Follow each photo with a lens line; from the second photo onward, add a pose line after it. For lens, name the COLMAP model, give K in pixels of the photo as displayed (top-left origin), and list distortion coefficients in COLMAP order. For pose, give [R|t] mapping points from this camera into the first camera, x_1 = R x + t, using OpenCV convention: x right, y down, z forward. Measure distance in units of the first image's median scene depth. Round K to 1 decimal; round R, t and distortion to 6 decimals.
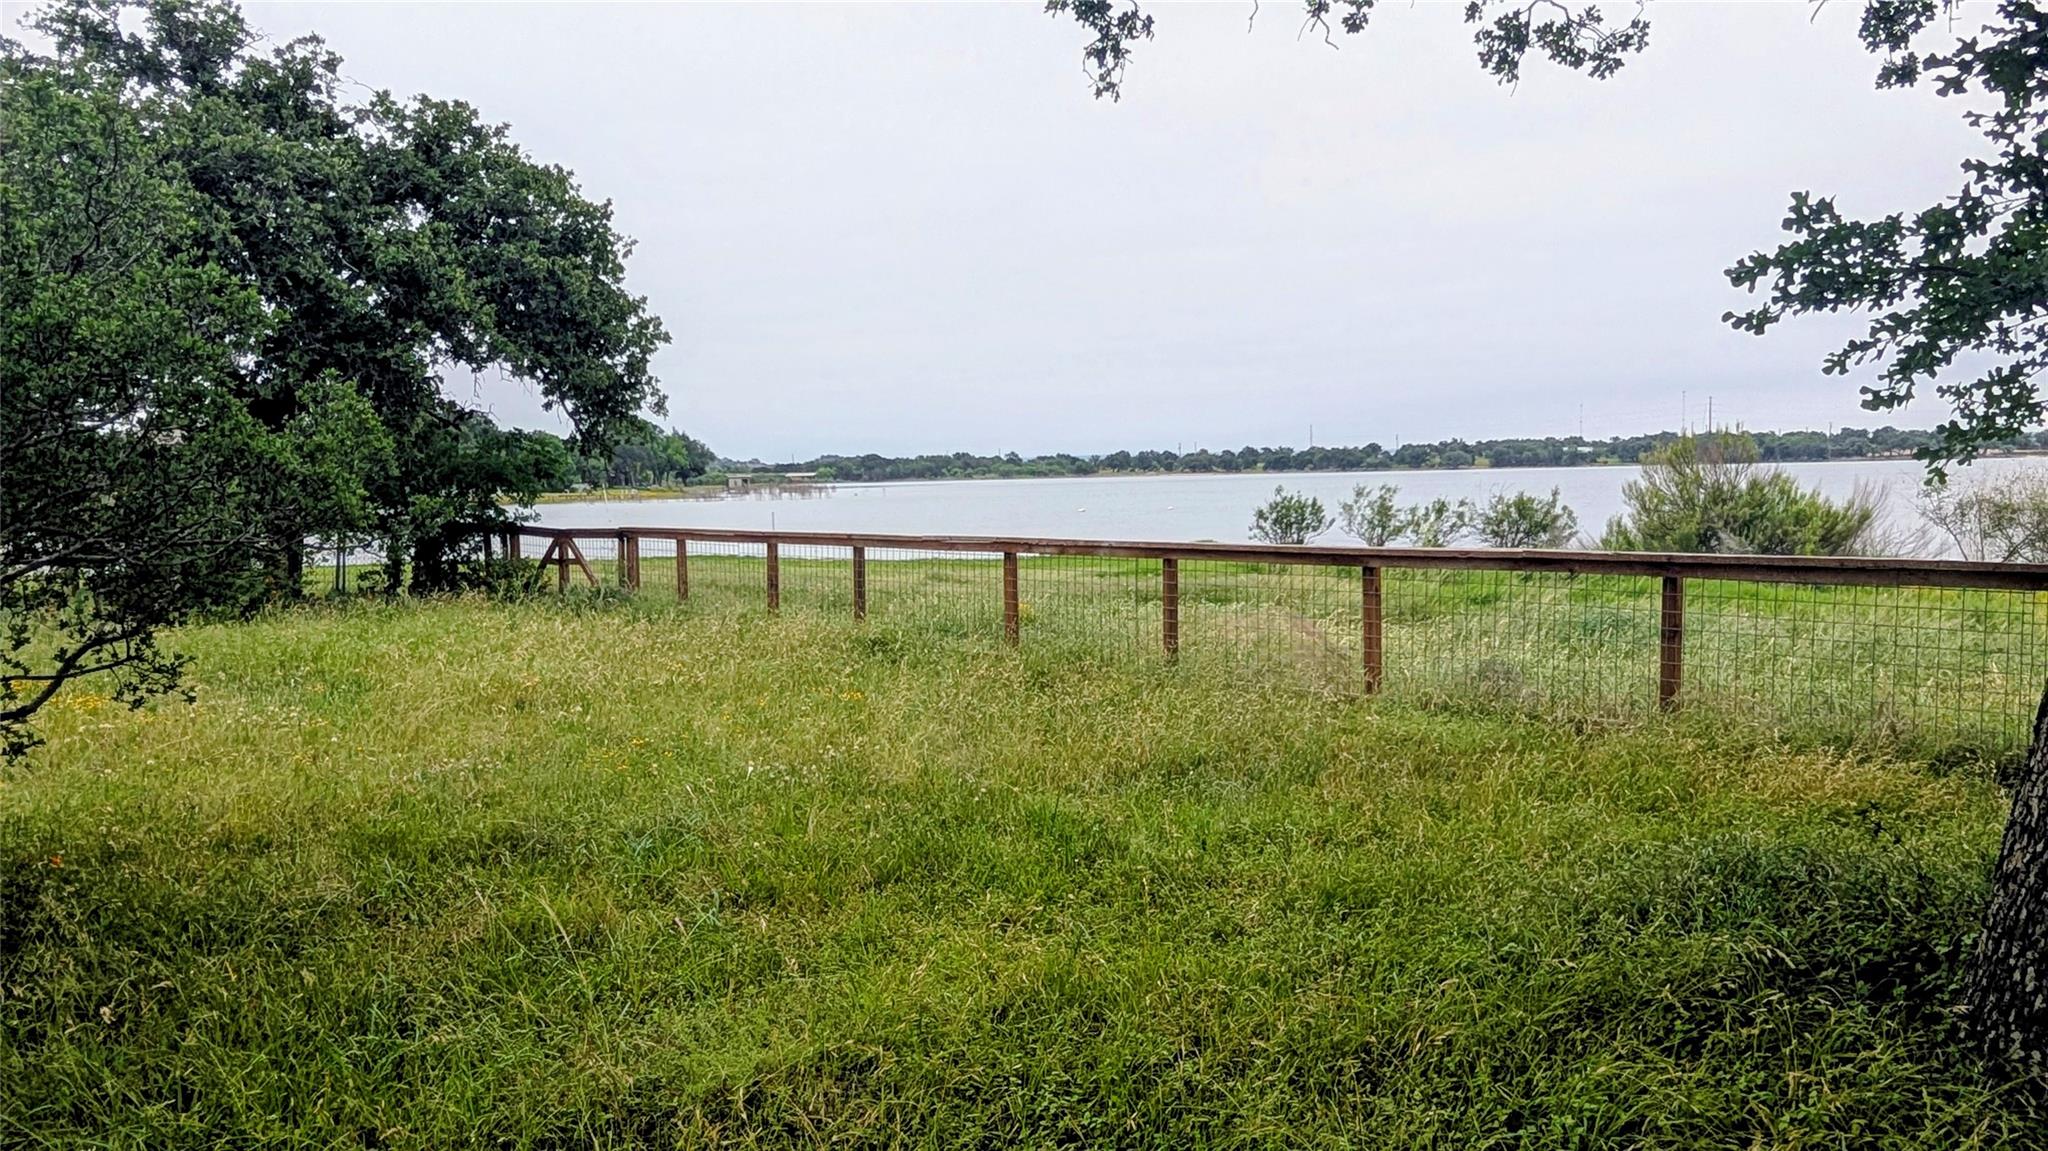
lens RADIAL K [[1467.7, 0, 1024.0], [0, 1467.7, 575.5], [0, 0, 1]] dist [-0.000642, -0.001179]
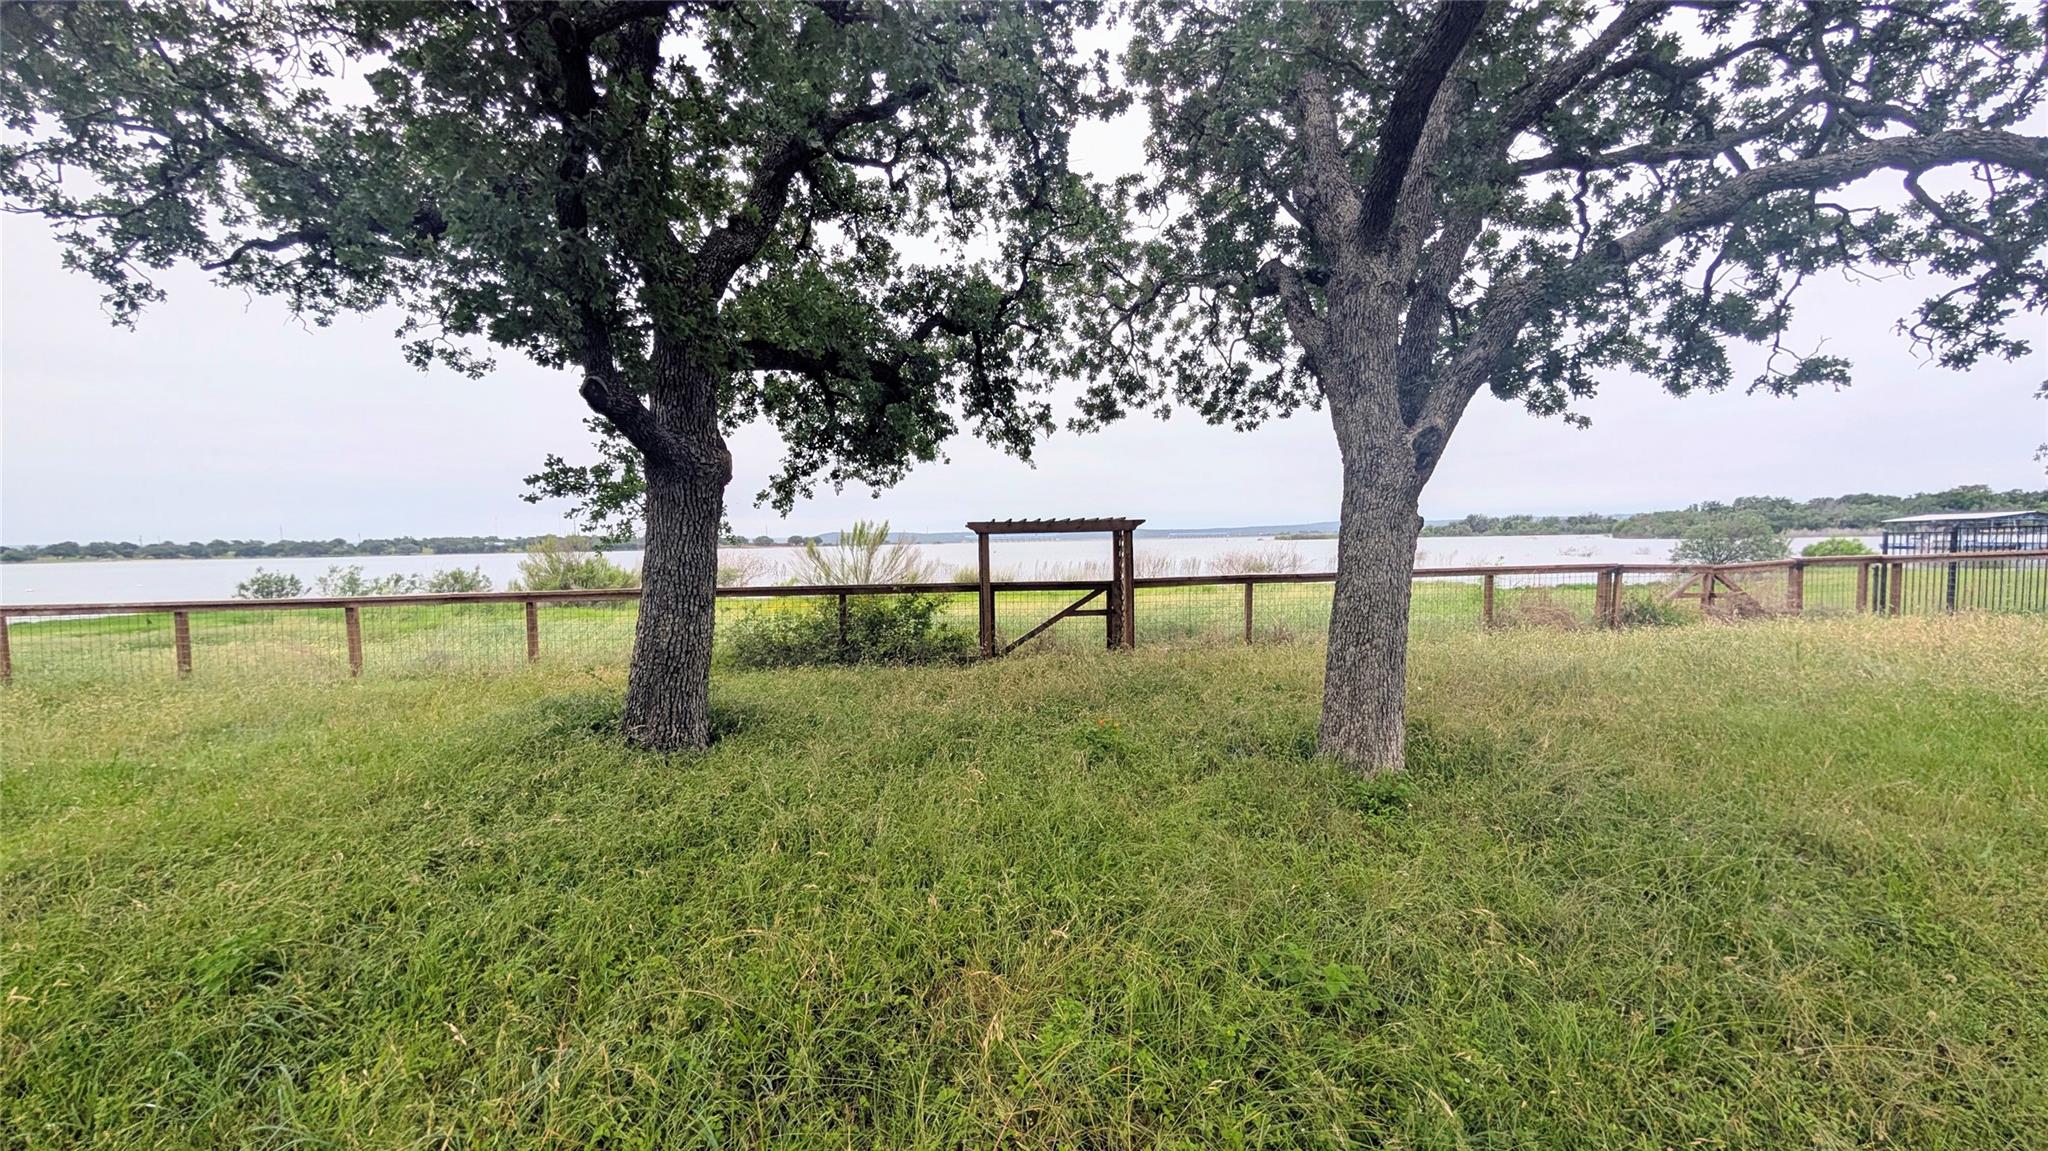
lens RADIAL K [[740.4, 0, 1022.1], [0, 740.4, 587.4], [0, 0, 1]] dist [-0.000411, -0.000070]
pose [[0.559106, -0.040544, 0.828105, -0.065768], [0.063677, 0.997953, 0.005867, 0.018716], [-0.826648, 0.049451, 0.560543, -0.234045]]
